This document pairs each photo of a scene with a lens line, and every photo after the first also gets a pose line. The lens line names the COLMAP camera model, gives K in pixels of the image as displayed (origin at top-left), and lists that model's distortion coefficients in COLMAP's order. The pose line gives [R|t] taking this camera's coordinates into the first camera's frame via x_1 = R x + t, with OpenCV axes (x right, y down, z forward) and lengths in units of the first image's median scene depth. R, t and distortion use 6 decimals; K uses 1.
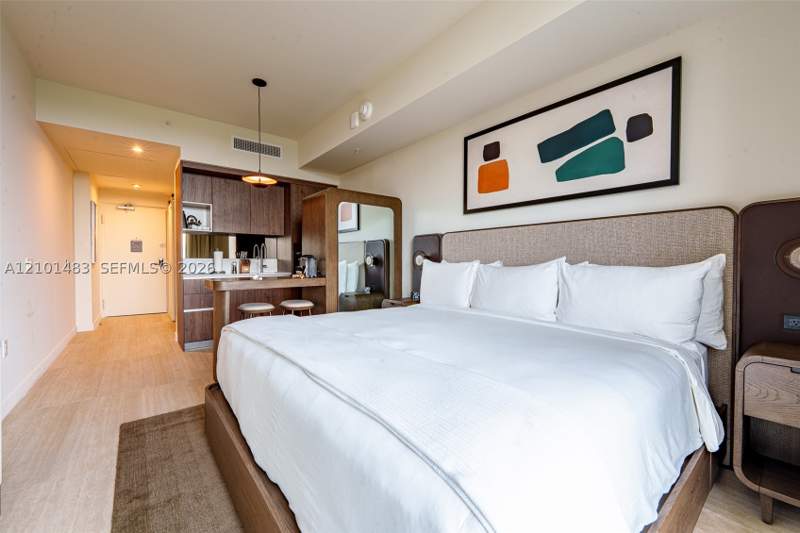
lens RADIAL K [[322.6, 0, 403.8], [0, 322.6, 266.2], [0, 0, 1]] dist [0.001142, 0.000187]
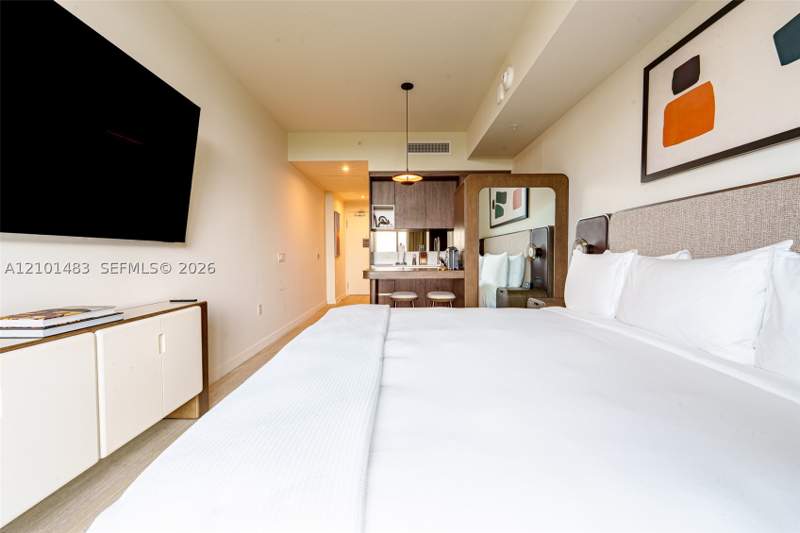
lens RADIAL K [[322.6, 0, 403.8], [0, 322.6, 266.2], [0, 0, 1]] dist [0.001142, 0.000187]
pose [[0.781554, 0.017164, -0.623602, 0.209277], [-0.002663, 0.999704, 0.024177, 0.000836], [0.623832, -0.017235, 0.781368, 0.139509]]
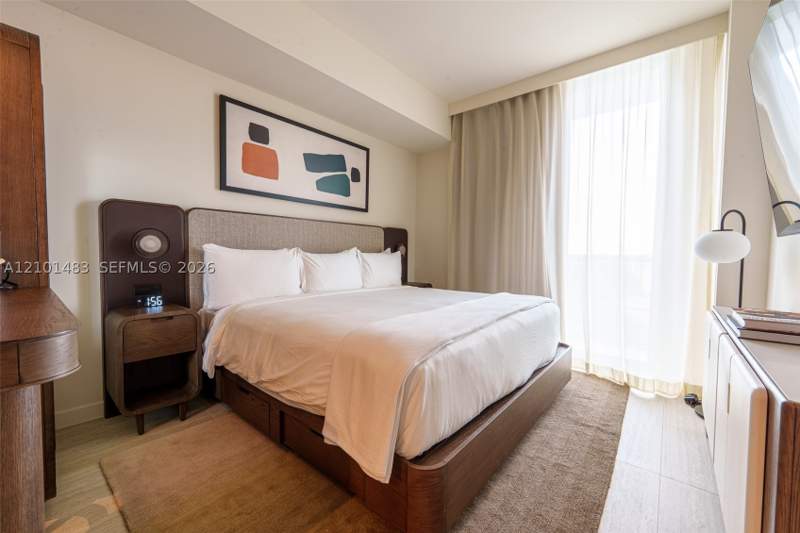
lens RADIAL K [[322.6, 0, 403.8], [0, 322.6, 266.2], [0, 0, 1]] dist [0.001142, 0.000187]
pose [[-0.190462, -0.039640, 0.980894, -0.663741], [0.003073, 0.999155, 0.040974, -0.000638], [-0.981690, 0.010818, -0.190180, 0.663426]]
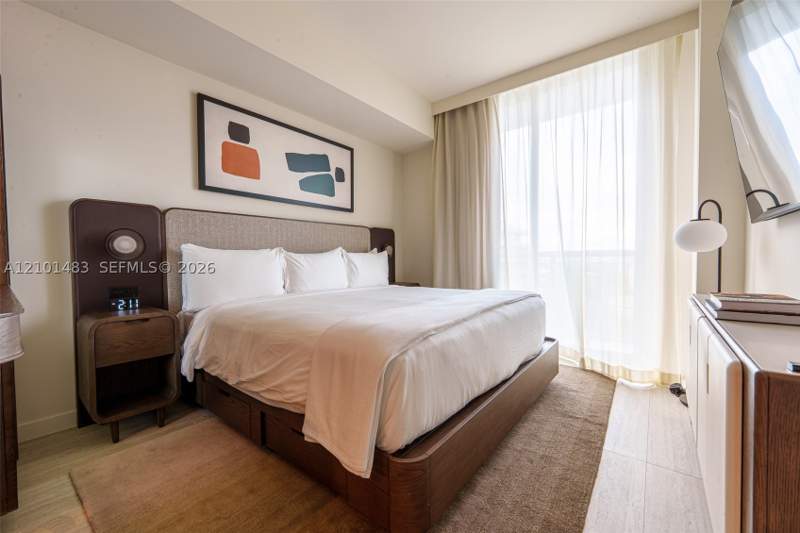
lens RADIAL K [[322.6, 0, 403.8], [0, 322.6, 266.2], [0, 0, 1]] dist [0.001142, 0.000187]
pose [[-0.218299, -0.021611, 0.975643, -0.660731], [0.024778, 0.999310, 0.027679, 0.016945], [-0.975567, 0.030217, -0.217613, 0.648321]]
